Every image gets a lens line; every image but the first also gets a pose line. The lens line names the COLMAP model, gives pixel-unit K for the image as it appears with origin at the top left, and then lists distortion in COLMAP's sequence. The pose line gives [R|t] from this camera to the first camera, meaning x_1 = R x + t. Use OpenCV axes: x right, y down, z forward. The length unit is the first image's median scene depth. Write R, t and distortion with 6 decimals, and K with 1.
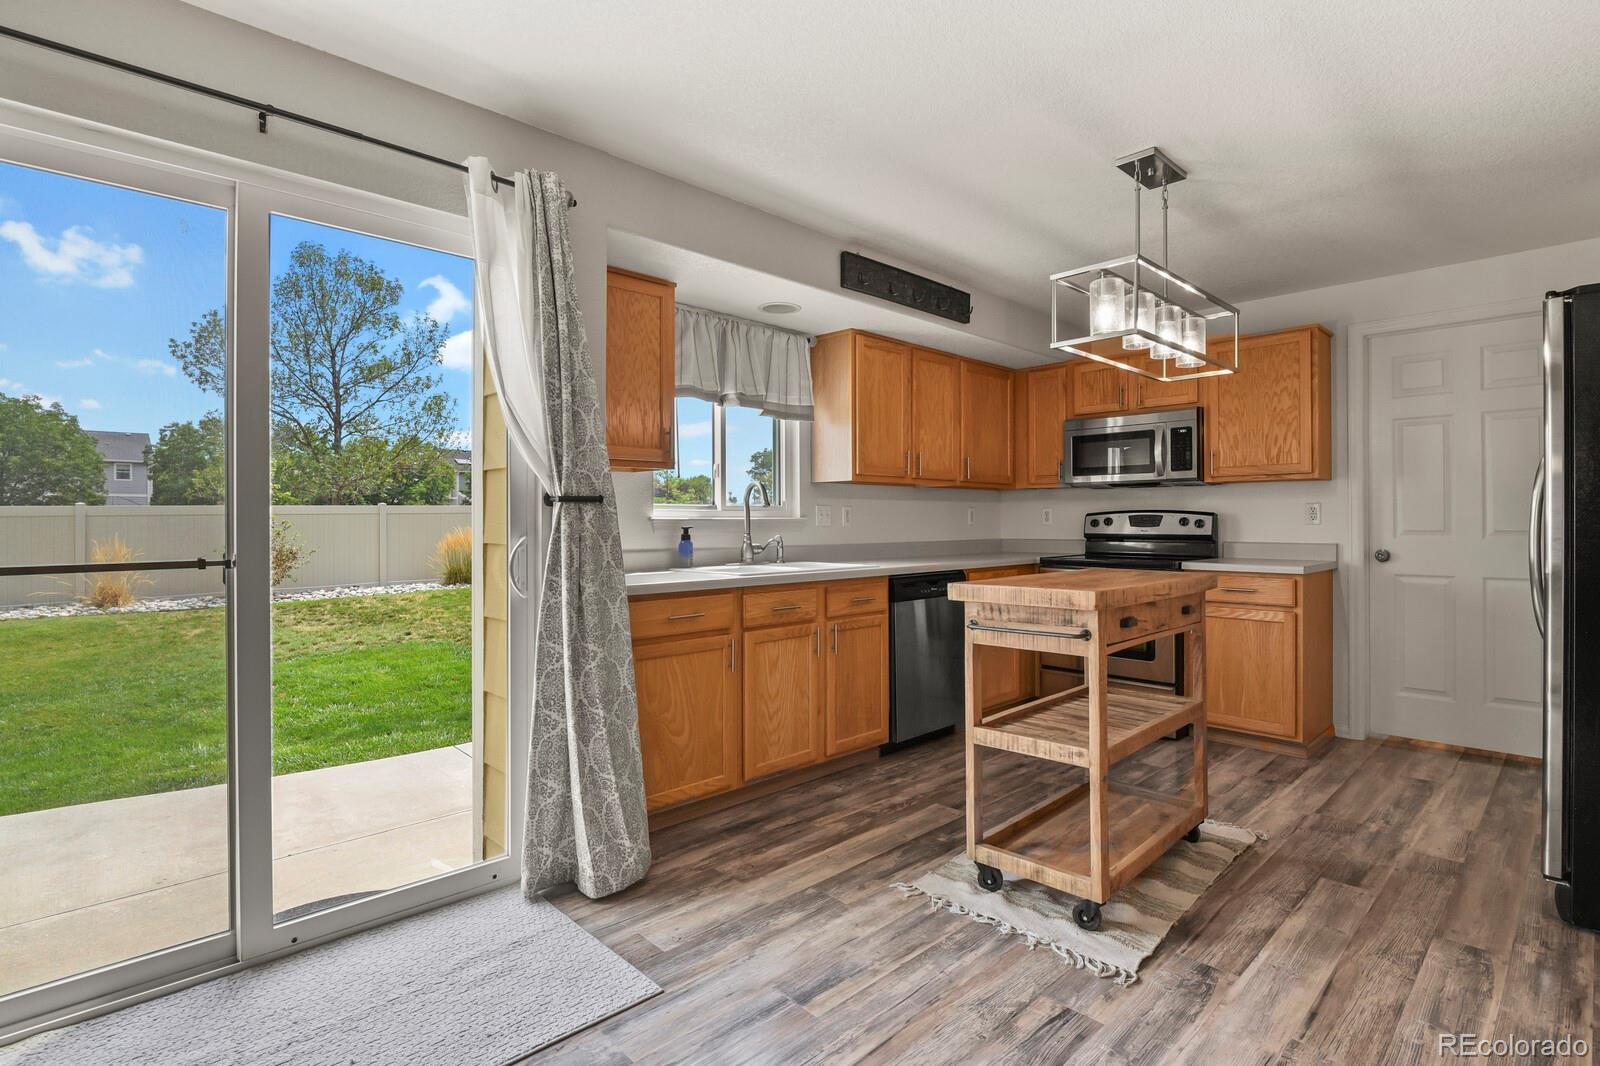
lens RADIAL K [[777.3, 0, 811.9], [0, 777.3, 519.1], [0, 0, 1]] dist [-0.002971, -0.009031]
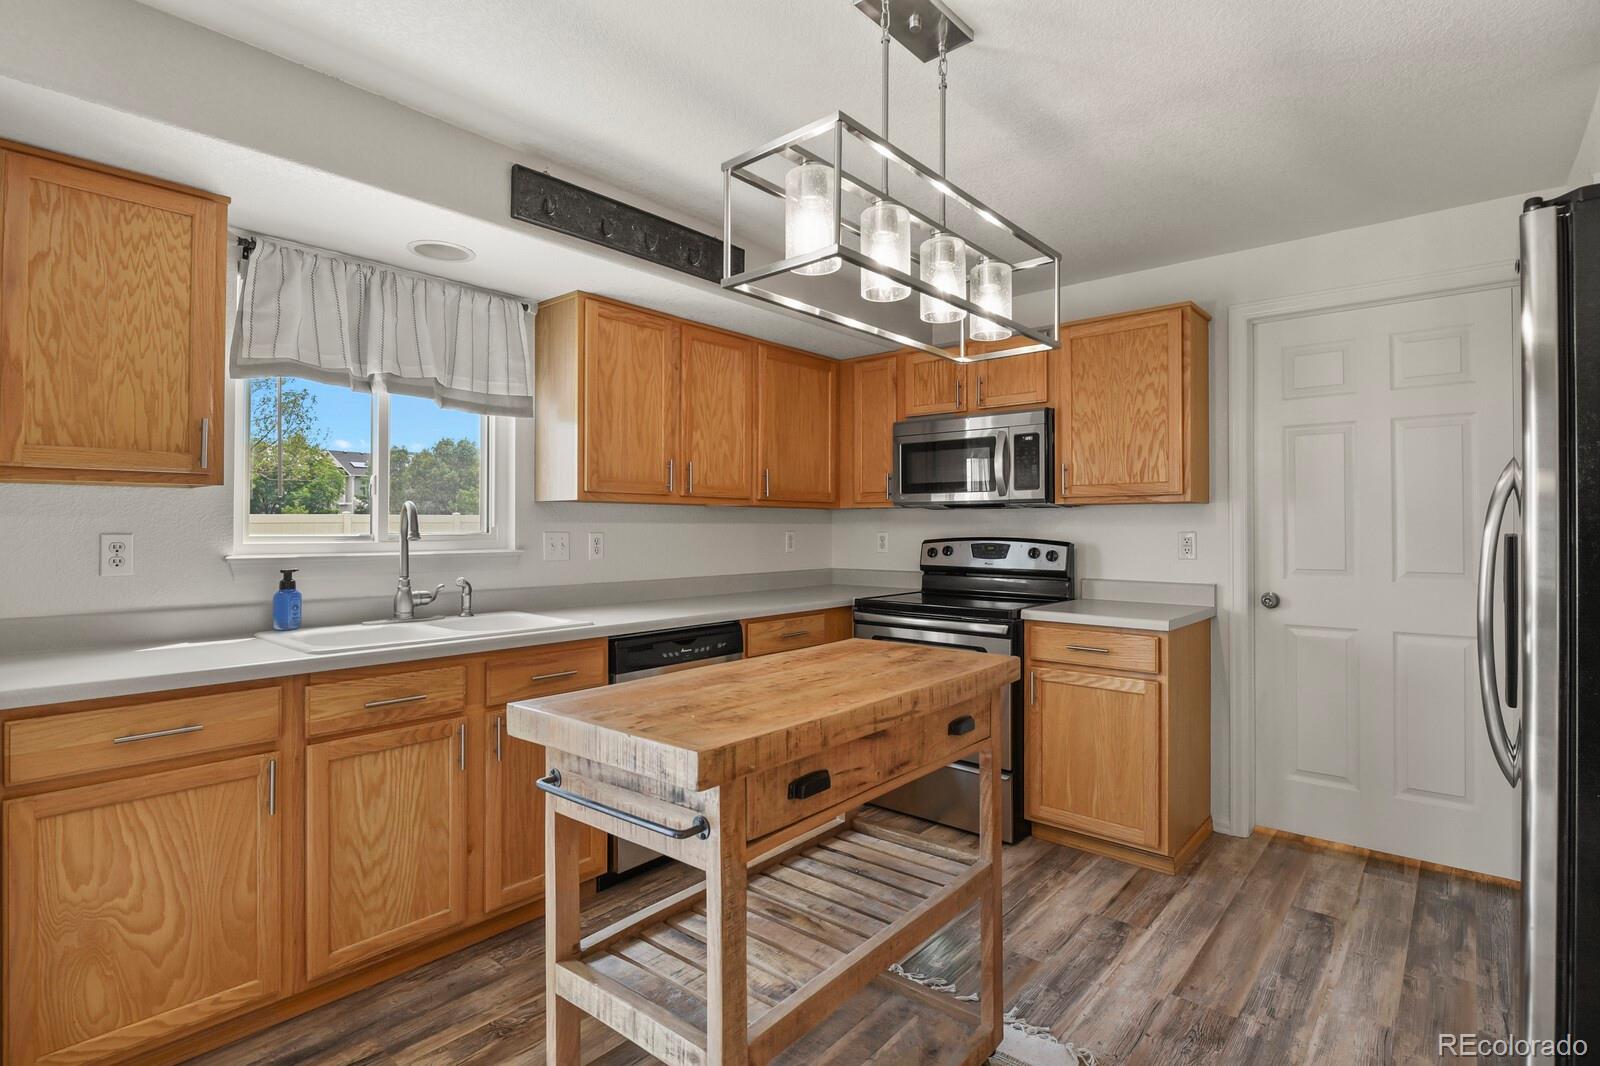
lens RADIAL K [[777.8, 0, 808.0], [0, 777.8, 520.7], [0, 0, 1]] dist [-0.003653, -0.008719]
pose [[0.995968, 0.004409, 0.089605, 0.234678], [-0.003735, 0.999963, -0.007694, -0.030108], [-0.089636, 0.007328, 0.995948, 0.303433]]
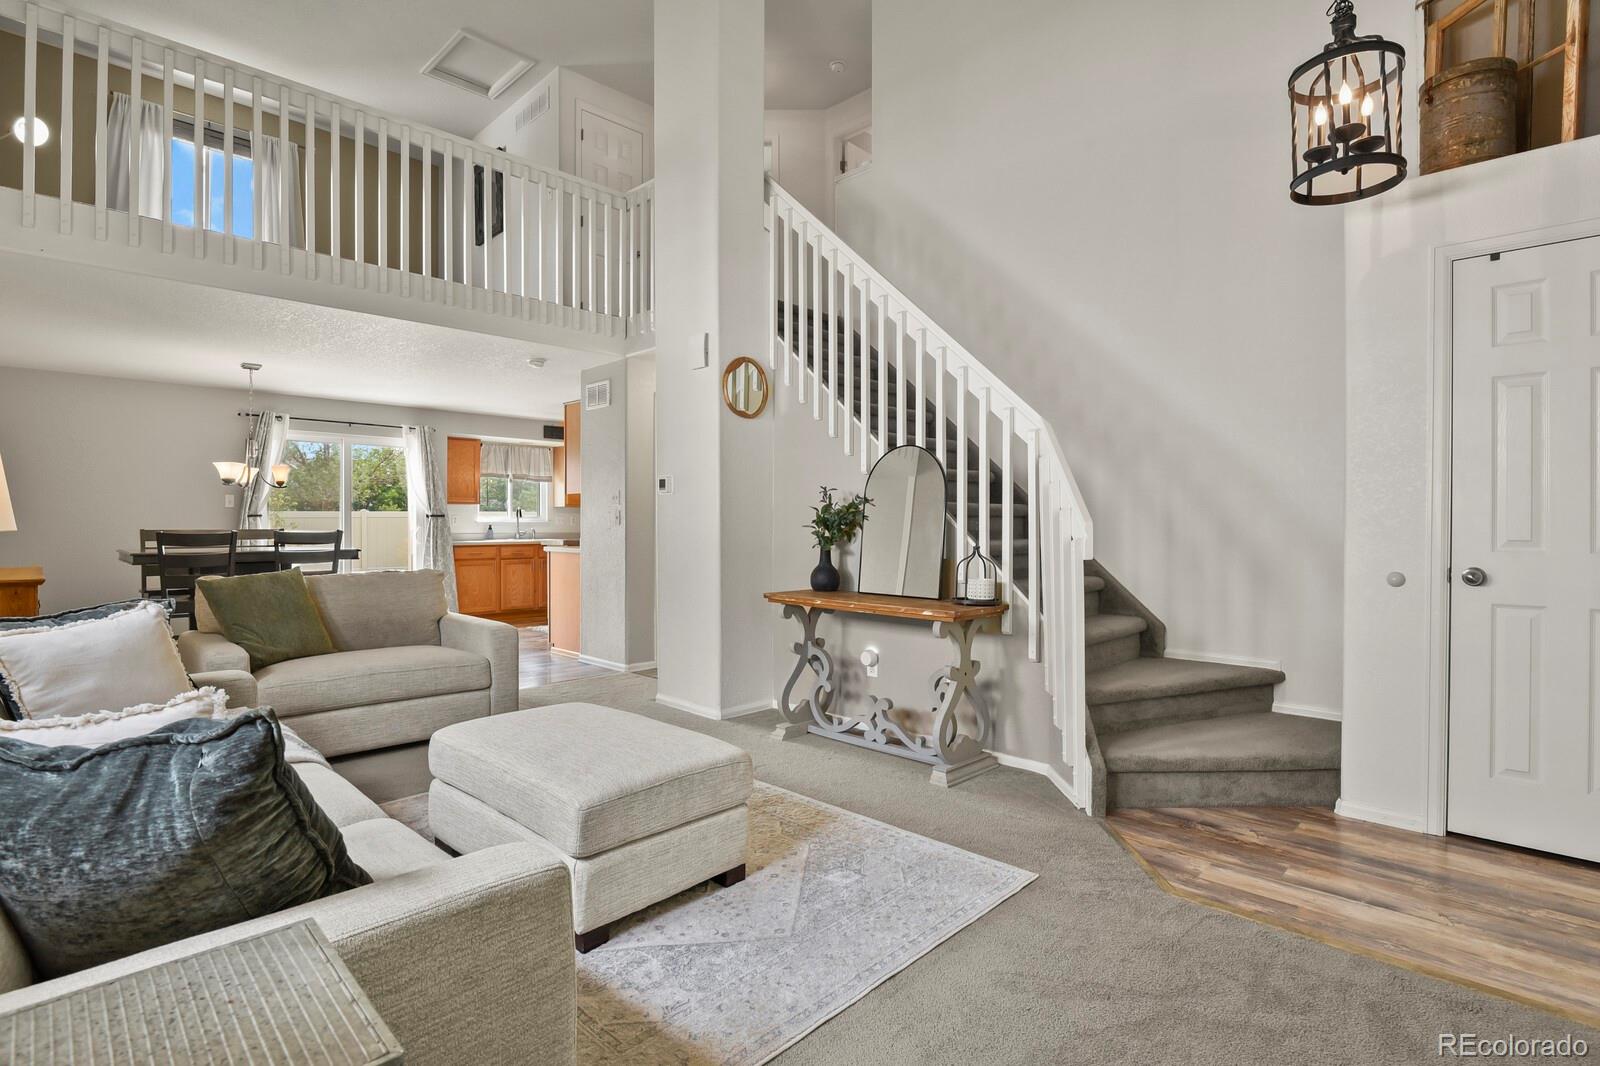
lens RADIAL K [[774.9, 0, 808.1], [0, 774.9, 529.6], [0, 0, 1]] dist [-0.001052, -0.008880]
pose [[0.999695, 0.002791, 0.024558, 0.910369], [-0.002992, 0.999962, 0.008168, 0.001161], [-0.024534, -0.008239, 0.999665, -1.786208]]
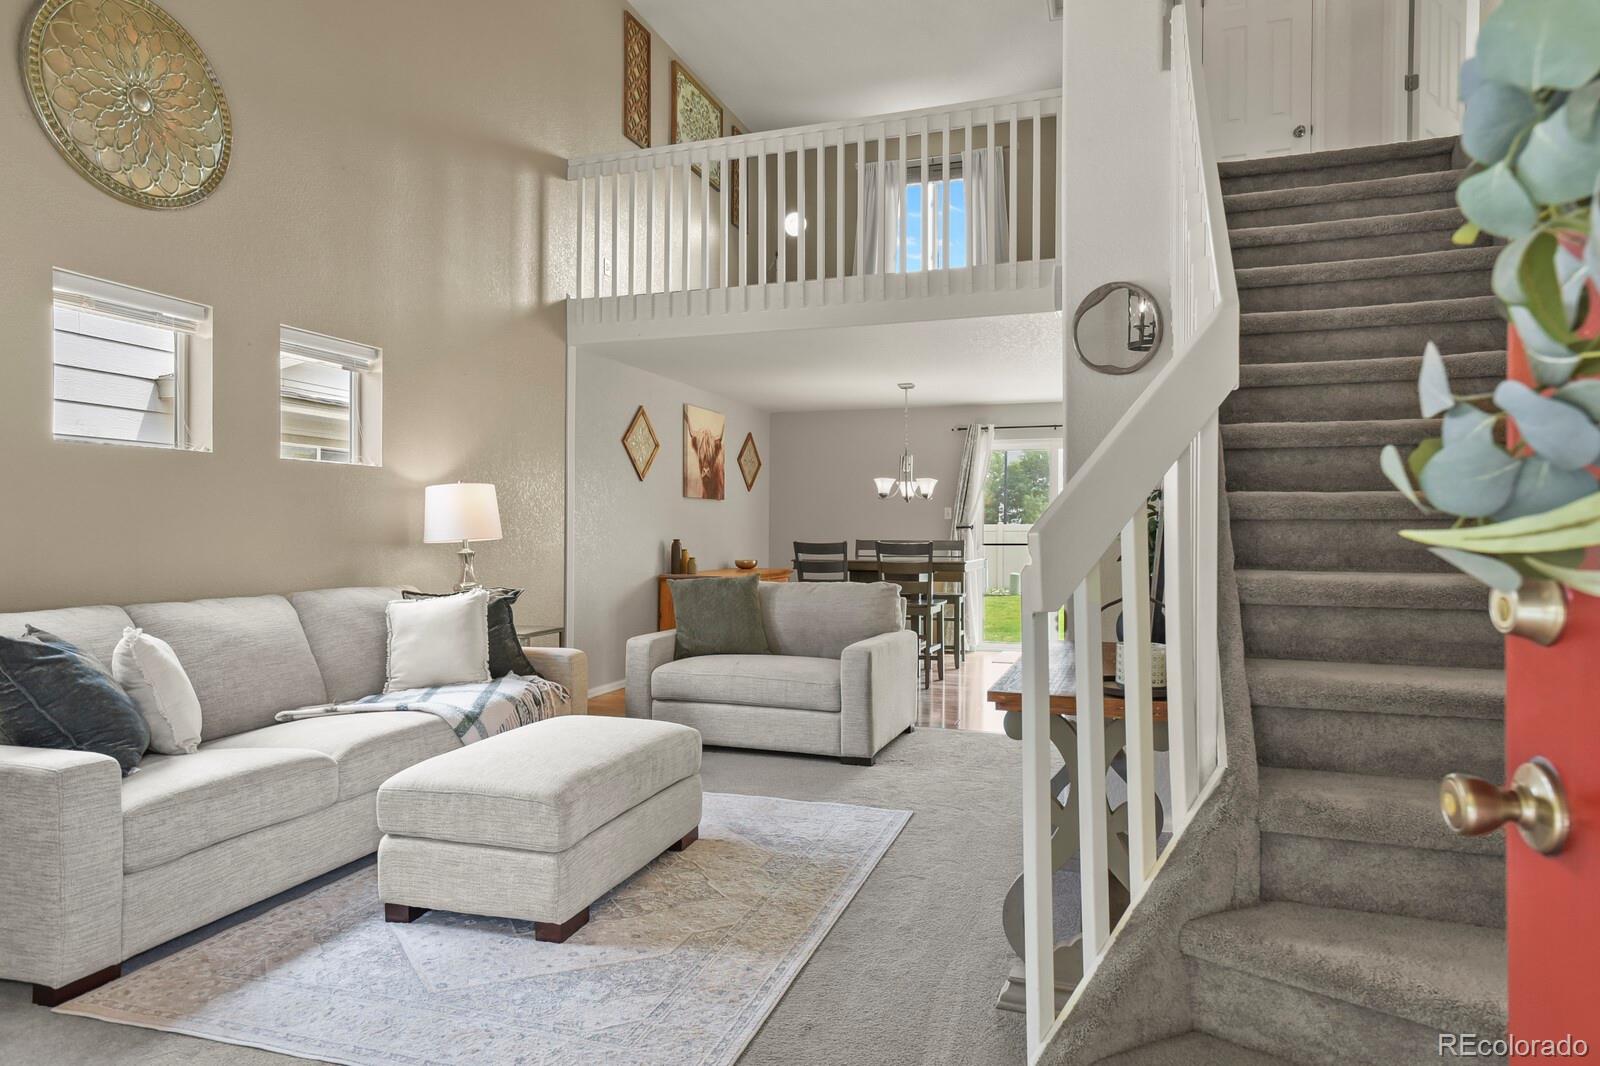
lens RADIAL K [[966.1, 0, 812.1], [0, 966.1, 528.8], [0, 0, 1]] dist [0.019017, 0.000174]
pose [[0.461089, 0.000223, -0.887354, 1.653679], [-0.004966, 0.999985, -0.002329, -0.001736], [0.887340, 0.005481, 0.461083, -1.254137]]
